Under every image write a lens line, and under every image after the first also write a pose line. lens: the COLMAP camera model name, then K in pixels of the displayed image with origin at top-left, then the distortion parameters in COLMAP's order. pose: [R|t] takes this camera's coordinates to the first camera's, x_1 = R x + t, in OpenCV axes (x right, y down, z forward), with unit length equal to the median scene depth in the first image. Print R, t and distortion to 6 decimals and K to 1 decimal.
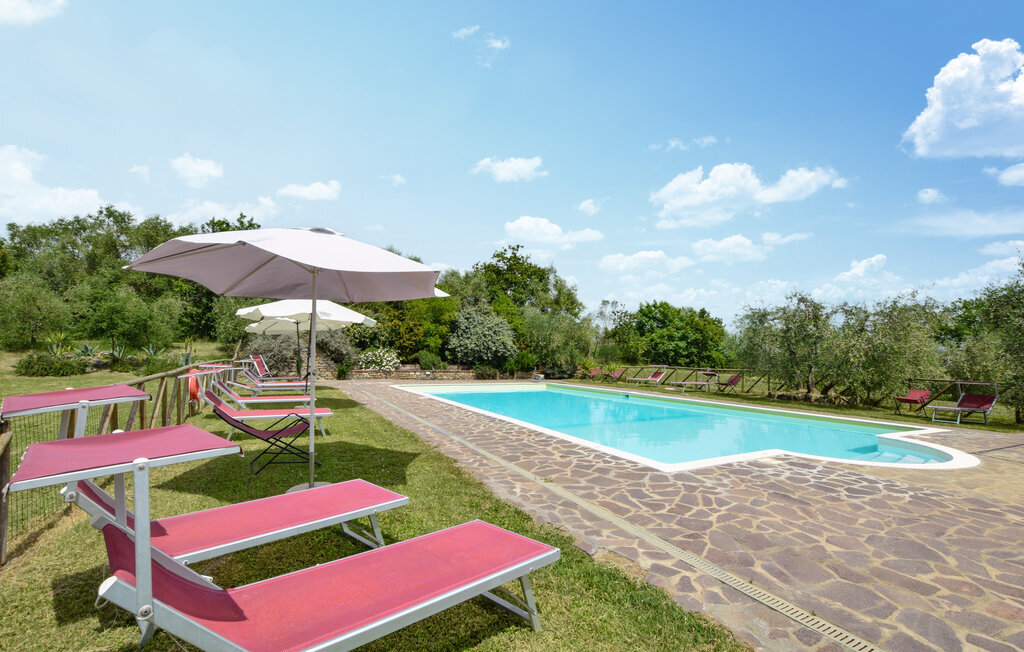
lens RADIAL K [[462.7, 0, 513.0], [0, 462.7, 305.5], [0, 0, 1]] dist [-0.022991, 0.000195]
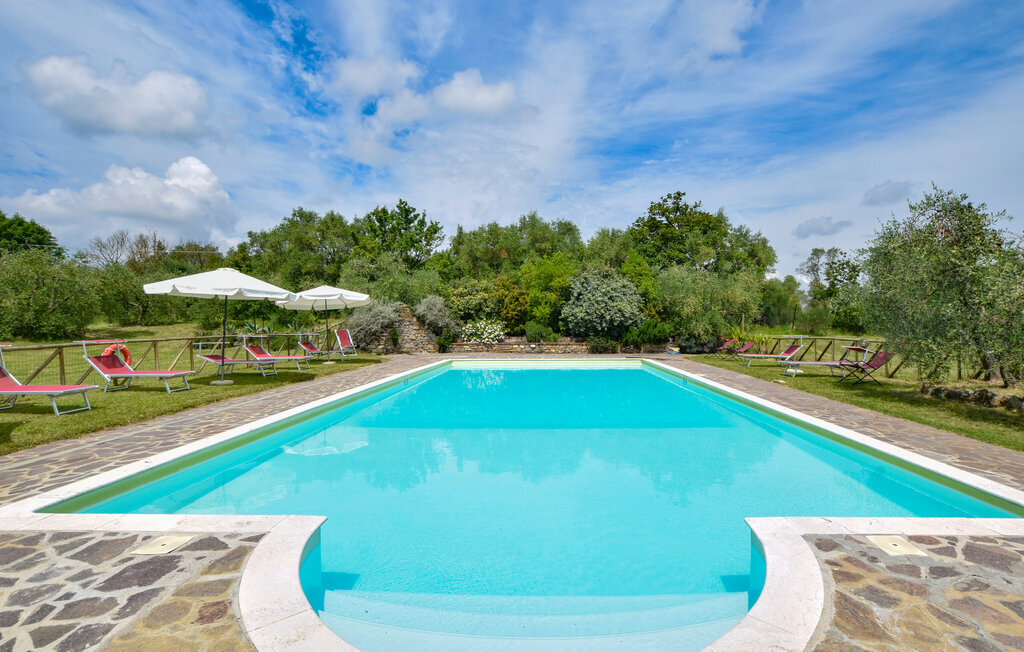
lens RADIAL K [[474.9, 0, 546.3], [0, 474.9, 293.0], [0, 0, 1]] dist [-0.001908, -0.000542]
pose [[0.883696, -0.050686, -0.465308, 0.263953], [0.066981, 0.997582, 0.018543, 0.025355], [0.463243, -0.047553, 0.884955, 0.180043]]
